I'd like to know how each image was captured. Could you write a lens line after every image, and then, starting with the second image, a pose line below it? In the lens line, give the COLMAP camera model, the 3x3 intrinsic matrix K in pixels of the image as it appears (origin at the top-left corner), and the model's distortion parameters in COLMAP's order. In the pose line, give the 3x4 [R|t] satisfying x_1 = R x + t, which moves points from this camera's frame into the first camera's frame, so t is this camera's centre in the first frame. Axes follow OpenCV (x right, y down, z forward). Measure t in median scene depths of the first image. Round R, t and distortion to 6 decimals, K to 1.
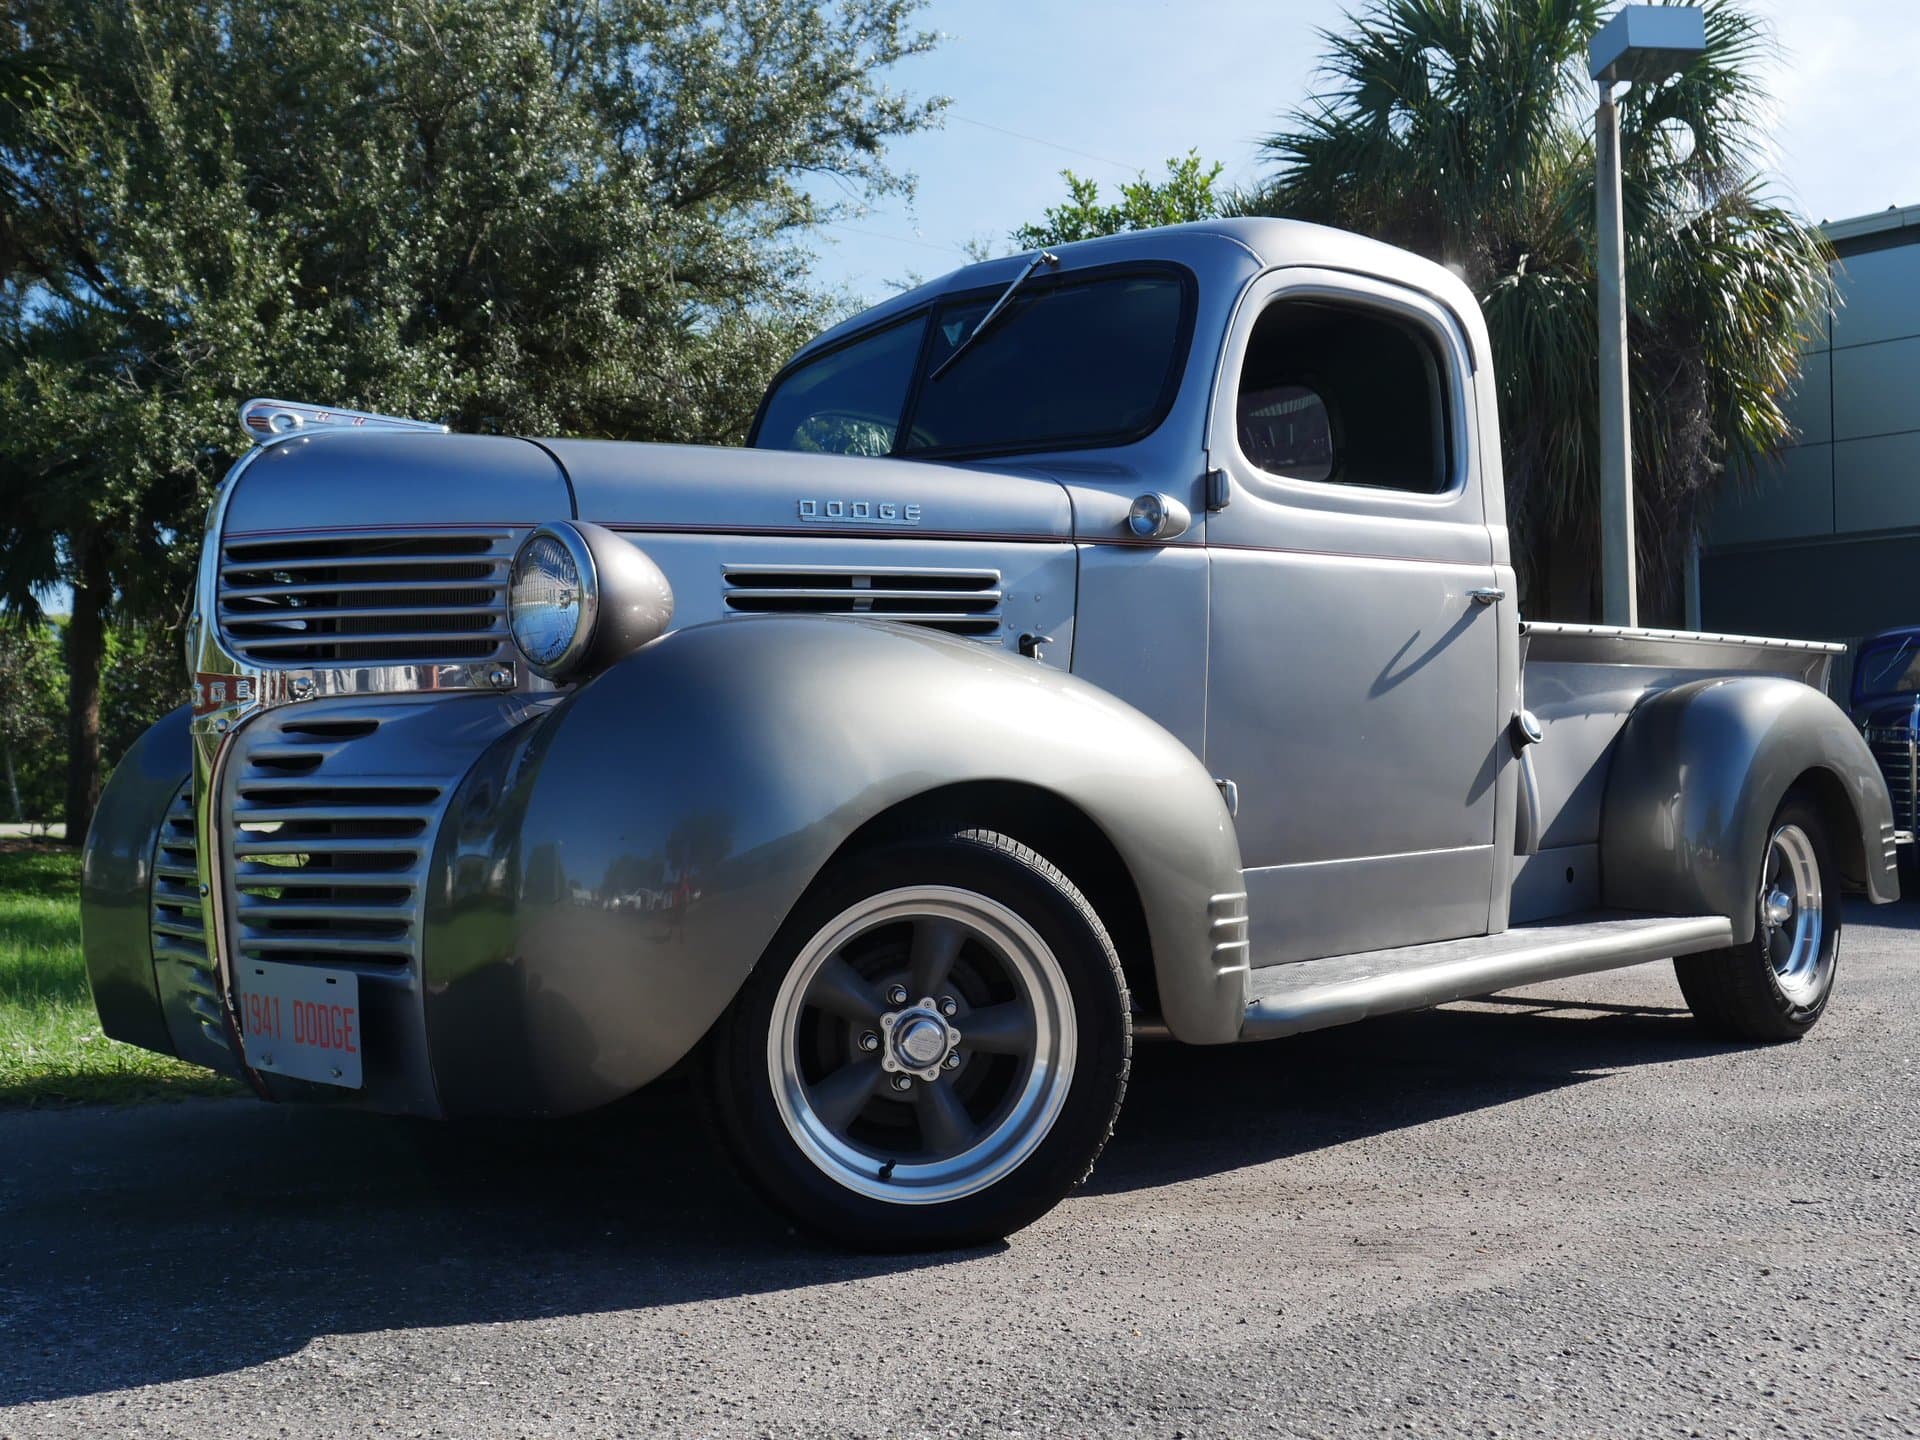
lens RADIAL K [[3084.7, 0, 960.0], [0, 3084.7, 720.0], [0, 0, 1]] dist [-0.139442, 2.414990]
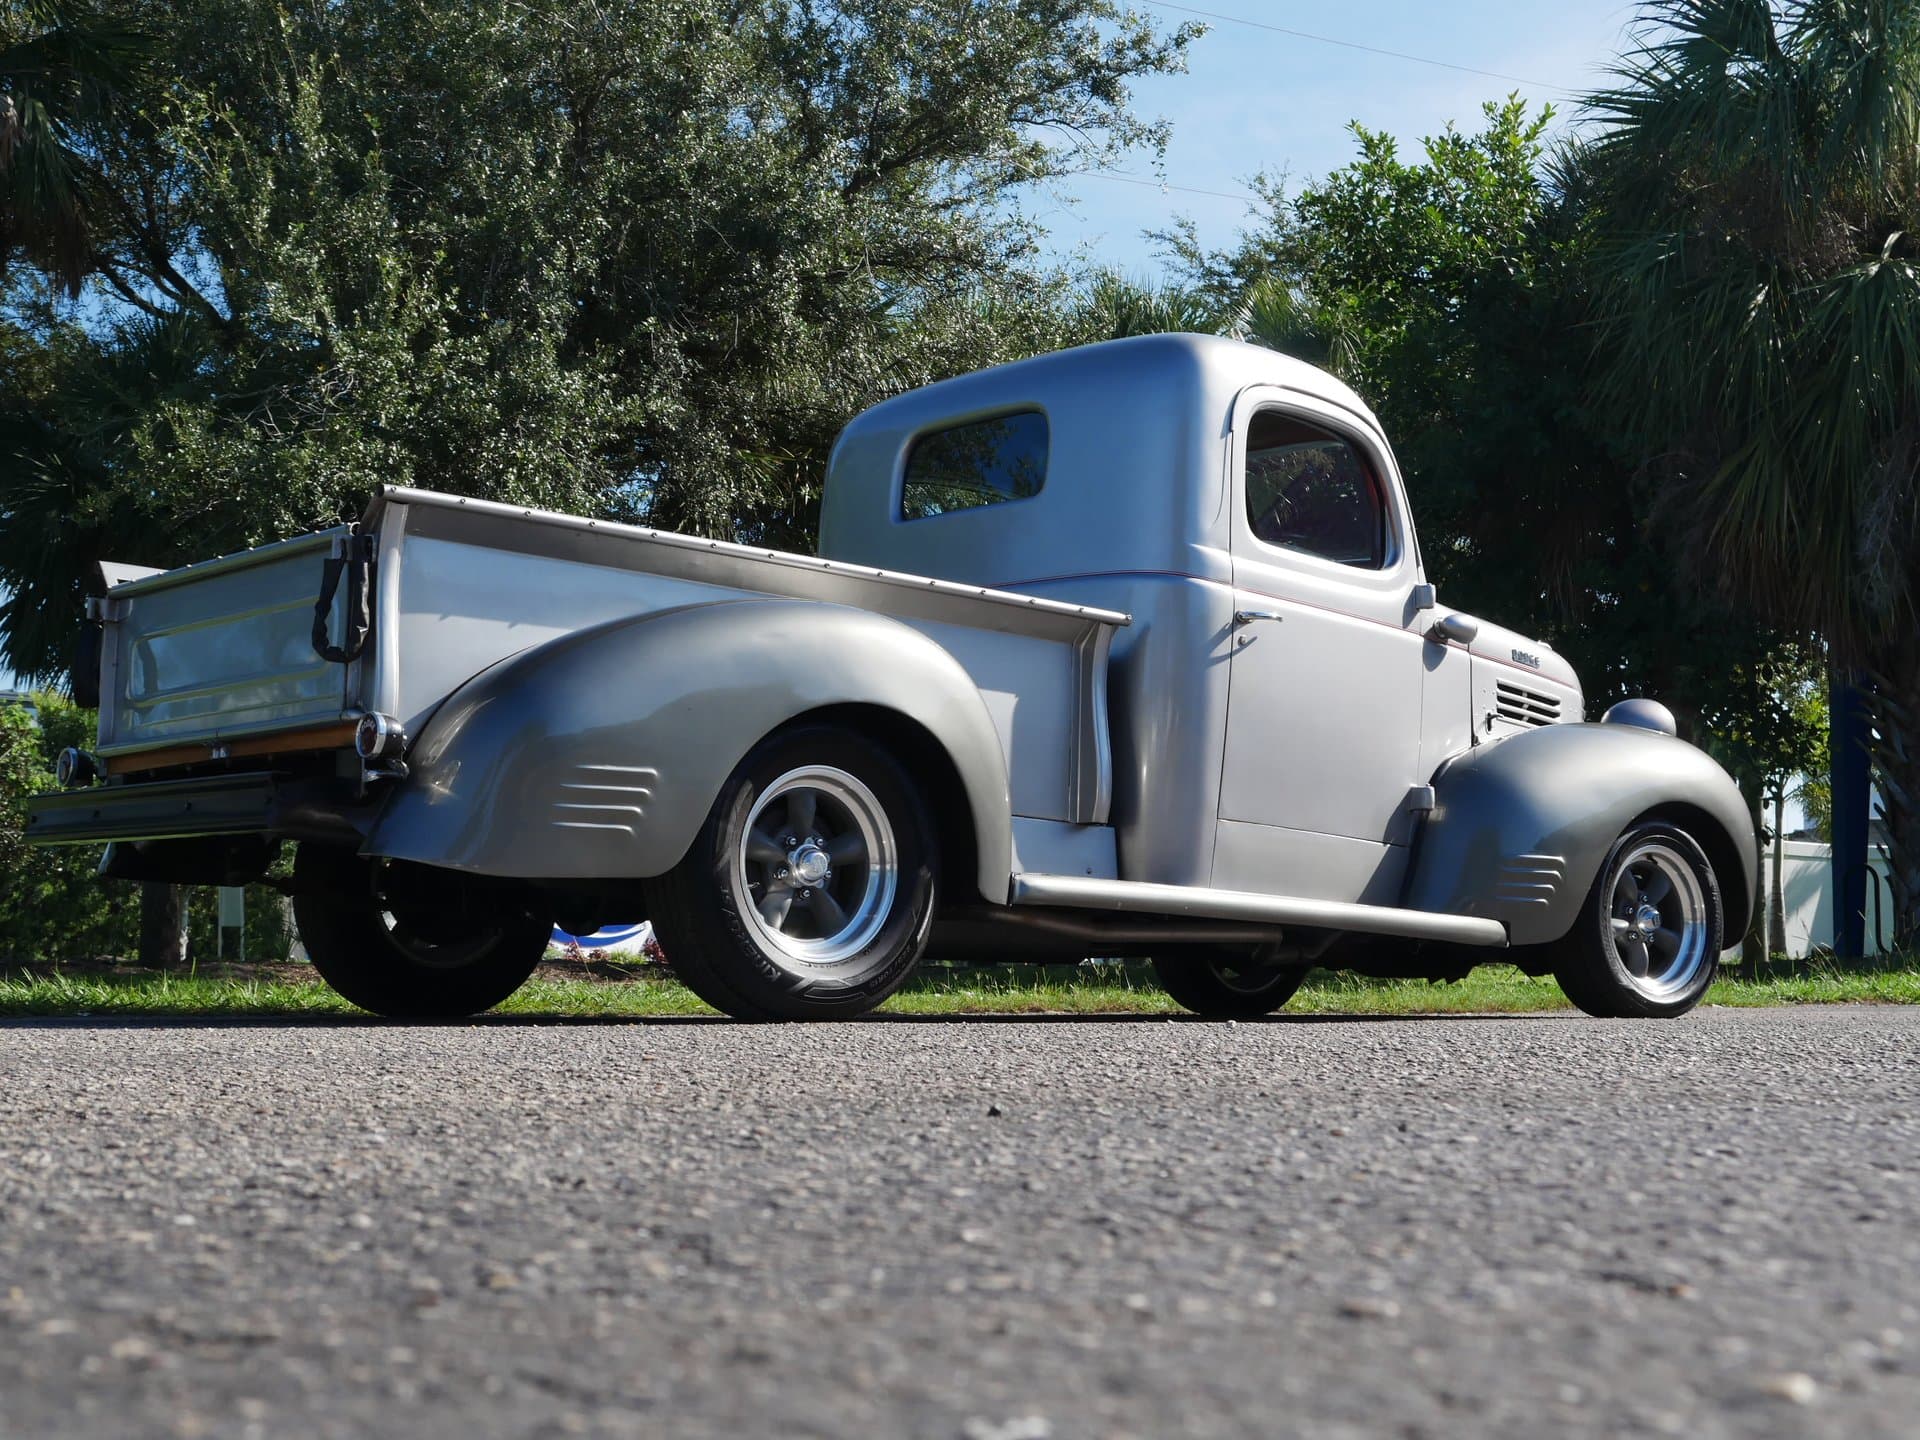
lens RADIAL K [[3084.7, 0, 960.0], [0, 3084.7, 720.0], [0, 0, 1]] dist [-0.139442, 2.414990]
pose [[0.997516, -0.009381, -0.069814, -0.011360], [0.008053, 0.999782, -0.019281, -0.006704], [0.069980, 0.018671, 0.997374, 0.163343]]
